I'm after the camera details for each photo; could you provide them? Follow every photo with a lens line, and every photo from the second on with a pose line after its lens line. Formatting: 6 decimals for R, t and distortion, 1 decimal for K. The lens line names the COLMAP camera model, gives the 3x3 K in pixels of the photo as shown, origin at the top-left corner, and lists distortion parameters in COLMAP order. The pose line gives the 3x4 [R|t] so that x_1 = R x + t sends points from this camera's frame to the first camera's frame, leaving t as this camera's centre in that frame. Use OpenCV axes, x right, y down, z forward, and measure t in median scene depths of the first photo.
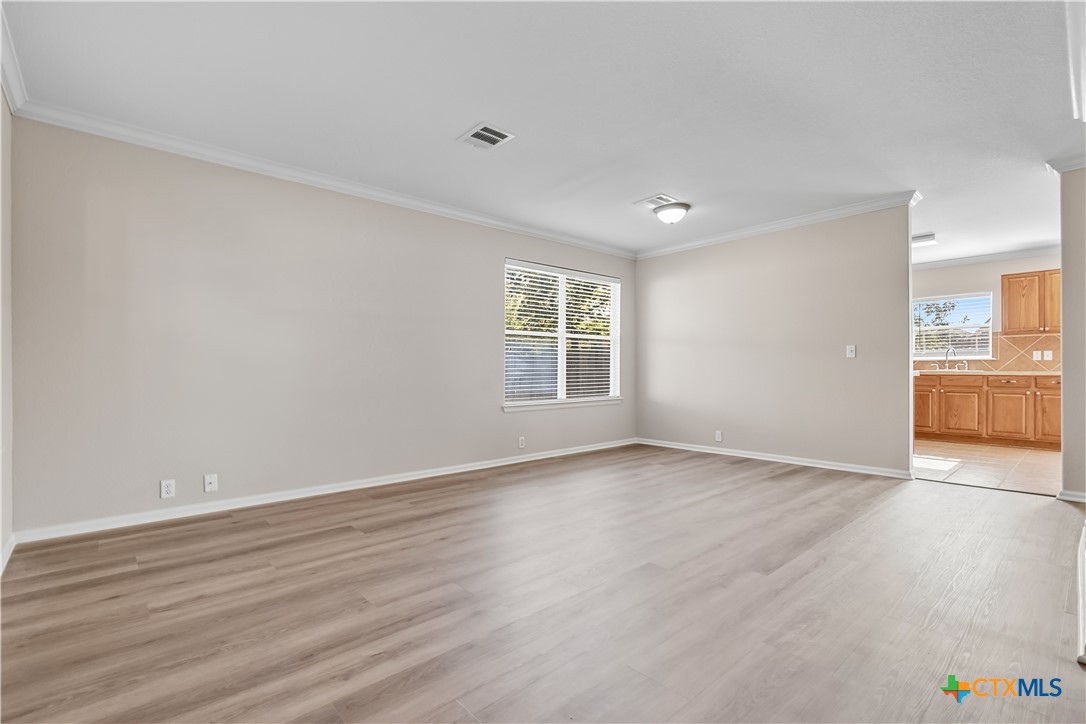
lens RADIAL K [[500.8, 0, 550.1], [0, 500.8, 367.5], [0, 0, 1]] dist [-0.003054, -0.005272]
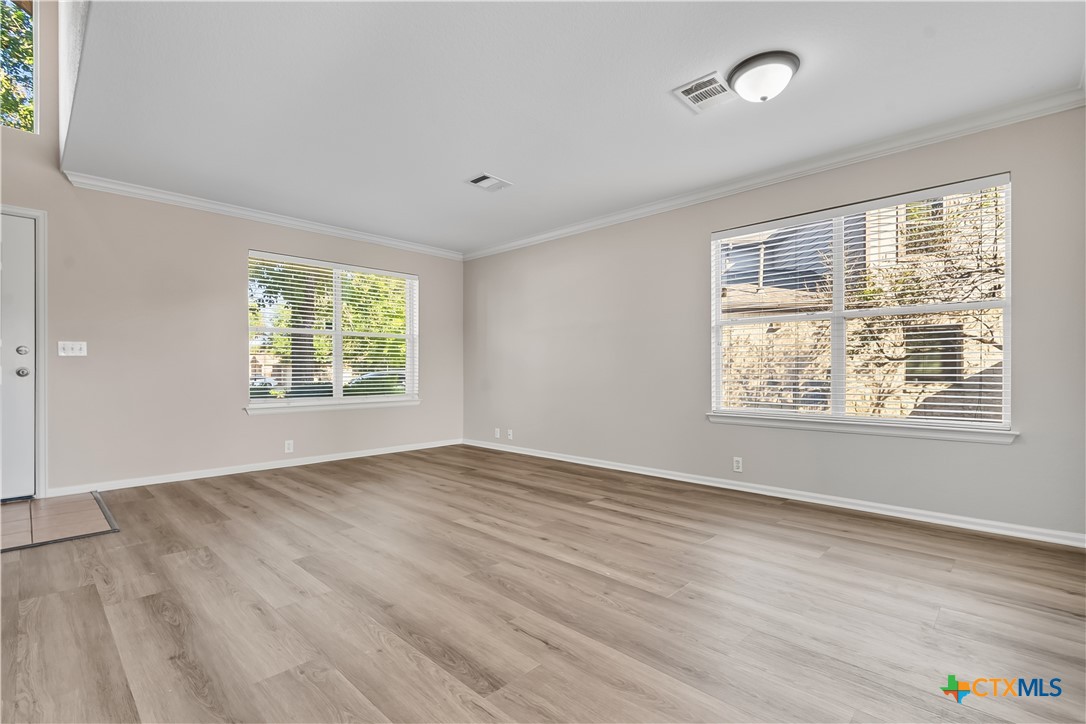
lens RADIAL K [[500.8, 0, 548.4], [0, 500.8, 364.3], [0, 0, 1]] dist [-0.003054, -0.005272]
pose [[0.063077, -0.009634, -0.997962, 1.122780], [0.003287, 0.999950, -0.009446, 0.004098], [0.998003, -0.002685, 0.063105, 1.078023]]
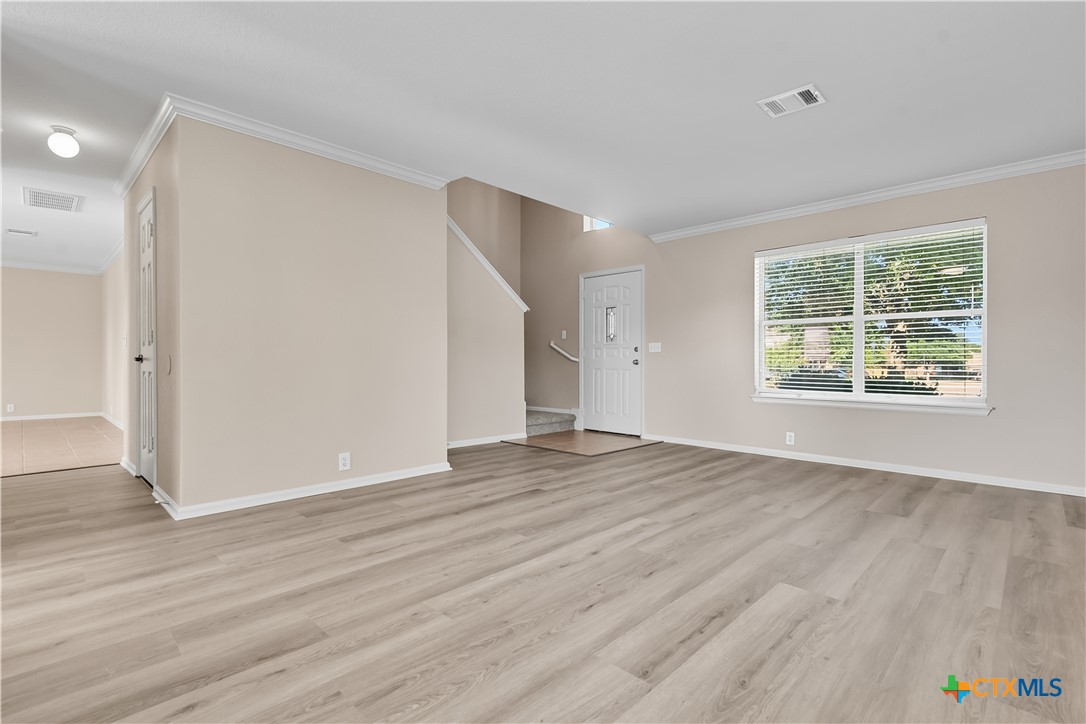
lens RADIAL K [[500.8, 0, 538.2], [0, 500.8, 361.7], [0, 0, 1]] dist [-0.003054, -0.005272]
pose [[-0.998965, -0.001734, -0.045448, 0.368312], [-0.001714, 0.999998, -0.000482, 0.006338], [0.045449, -0.000404, -0.998967, 1.892776]]
